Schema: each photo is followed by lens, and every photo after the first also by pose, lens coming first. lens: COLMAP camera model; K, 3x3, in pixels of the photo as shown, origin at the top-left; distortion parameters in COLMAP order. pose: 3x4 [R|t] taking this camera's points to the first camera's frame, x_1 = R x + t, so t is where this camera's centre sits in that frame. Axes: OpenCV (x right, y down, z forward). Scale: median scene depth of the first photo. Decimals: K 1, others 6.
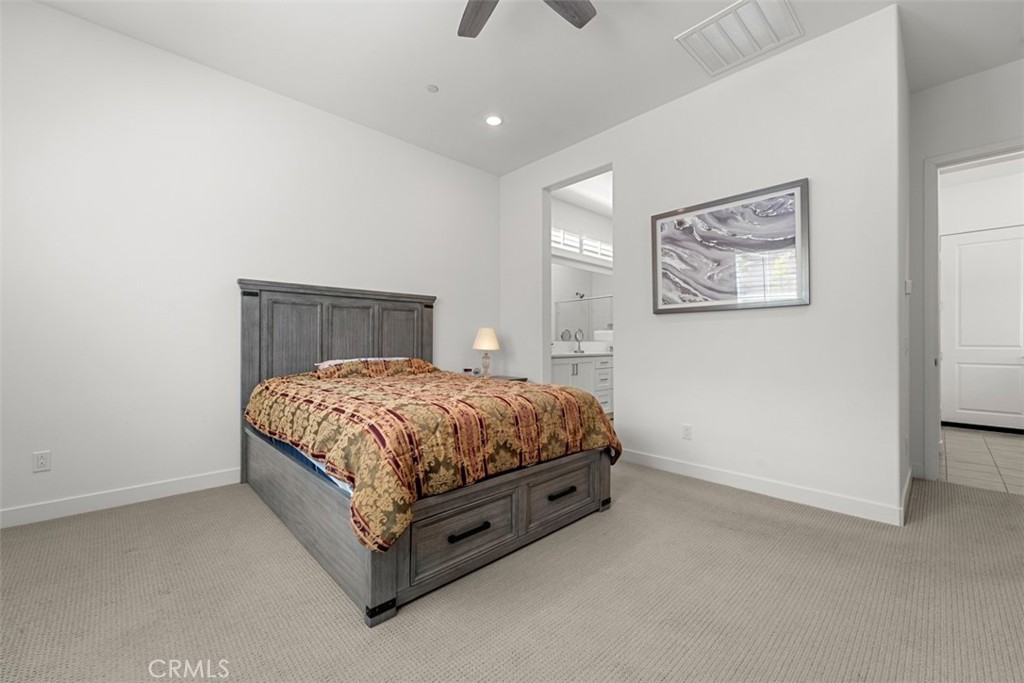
lens RADIAL K [[410.0, 0, 504.6], [0, 410.0, 341.8], [0, 0, 1]] dist [0.000389, 0.000358]
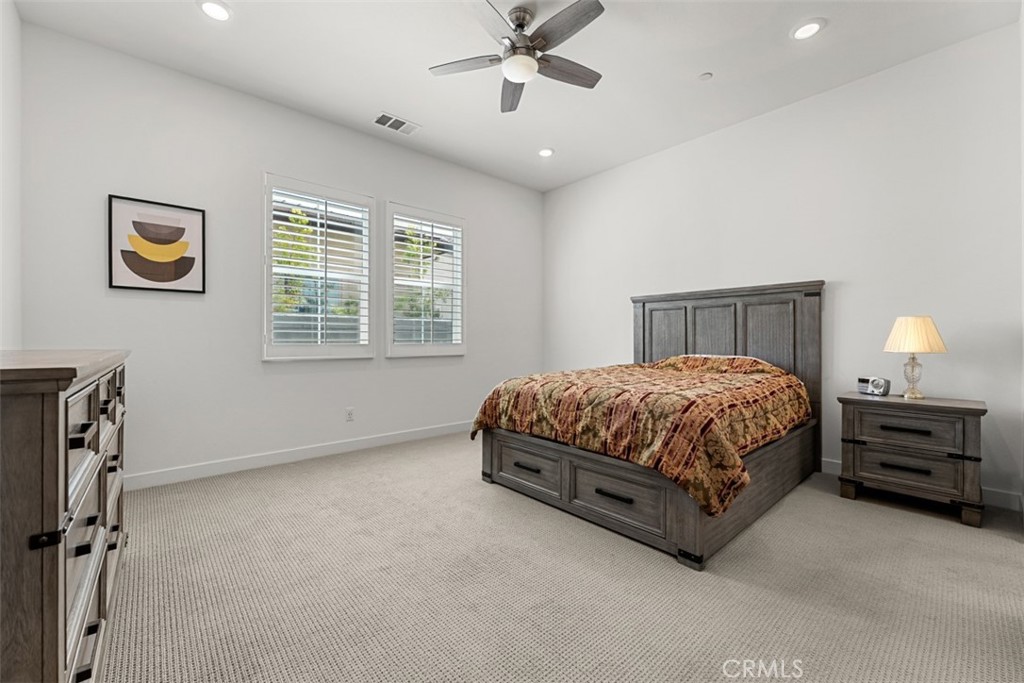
lens RADIAL K [[410.0, 0, 502.7], [0, 410.0, 339.1], [0, 0, 1]] dist [0.000389, 0.000358]
pose [[-0.041751, -0.002685, -0.999124, 0.810719], [0.001520, 0.999995, -0.002751, 0.001426], [0.999127, -0.001633, -0.041746, 0.564430]]
